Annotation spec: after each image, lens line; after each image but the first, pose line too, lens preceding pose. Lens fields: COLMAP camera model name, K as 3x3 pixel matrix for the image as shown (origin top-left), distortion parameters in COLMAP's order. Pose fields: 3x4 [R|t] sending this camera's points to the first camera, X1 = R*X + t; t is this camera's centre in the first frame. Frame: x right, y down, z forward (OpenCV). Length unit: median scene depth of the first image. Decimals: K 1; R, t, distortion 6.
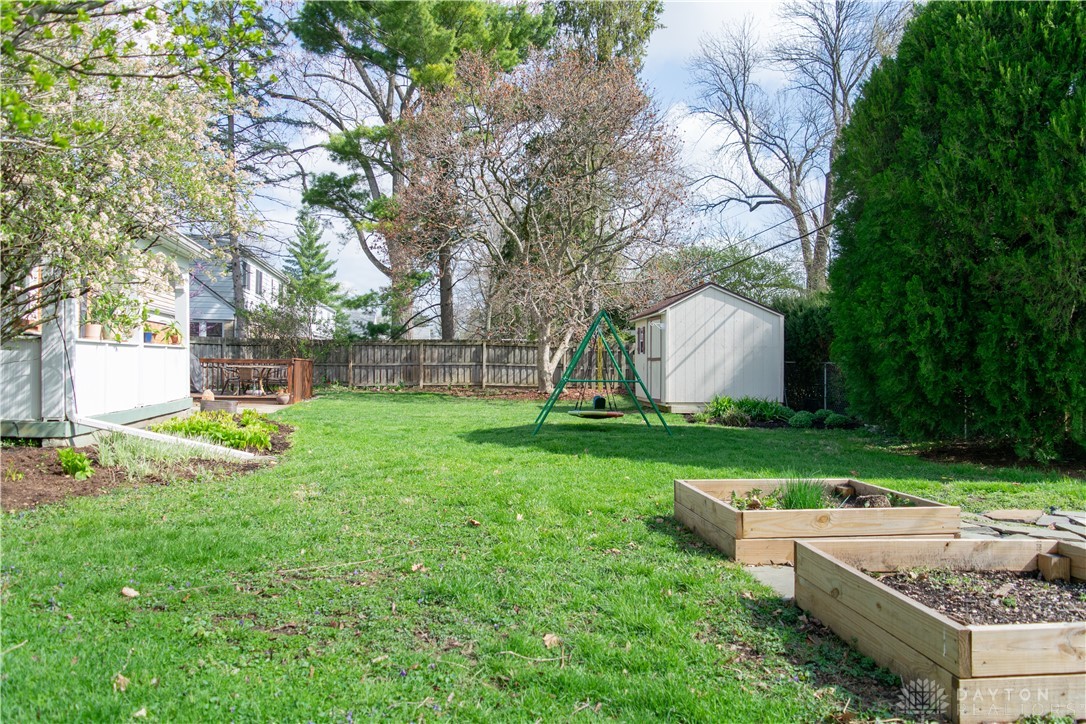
lens RADIAL K [[845.6, 0, 543.0], [0, 845.6, 362.0], [0, 0, 1]] dist [0.005788, -0.000079]
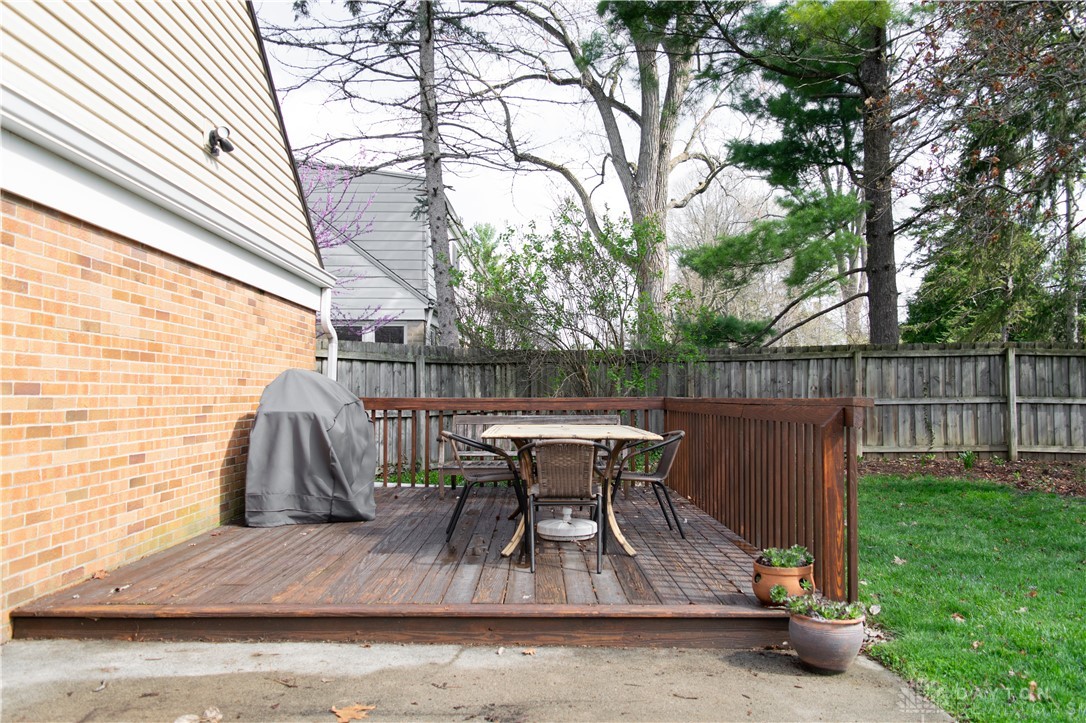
lens RADIAL K [[845.6, 0, 543.0], [0, 845.6, 361.5], [0, 0, 1]] dist [0.005788, -0.000079]
pose [[0.984118, -0.018803, -0.176516, -0.222594], [0.013160, 0.999366, -0.033082, -0.005984], [0.177026, 0.030233, 0.983742, 0.549388]]
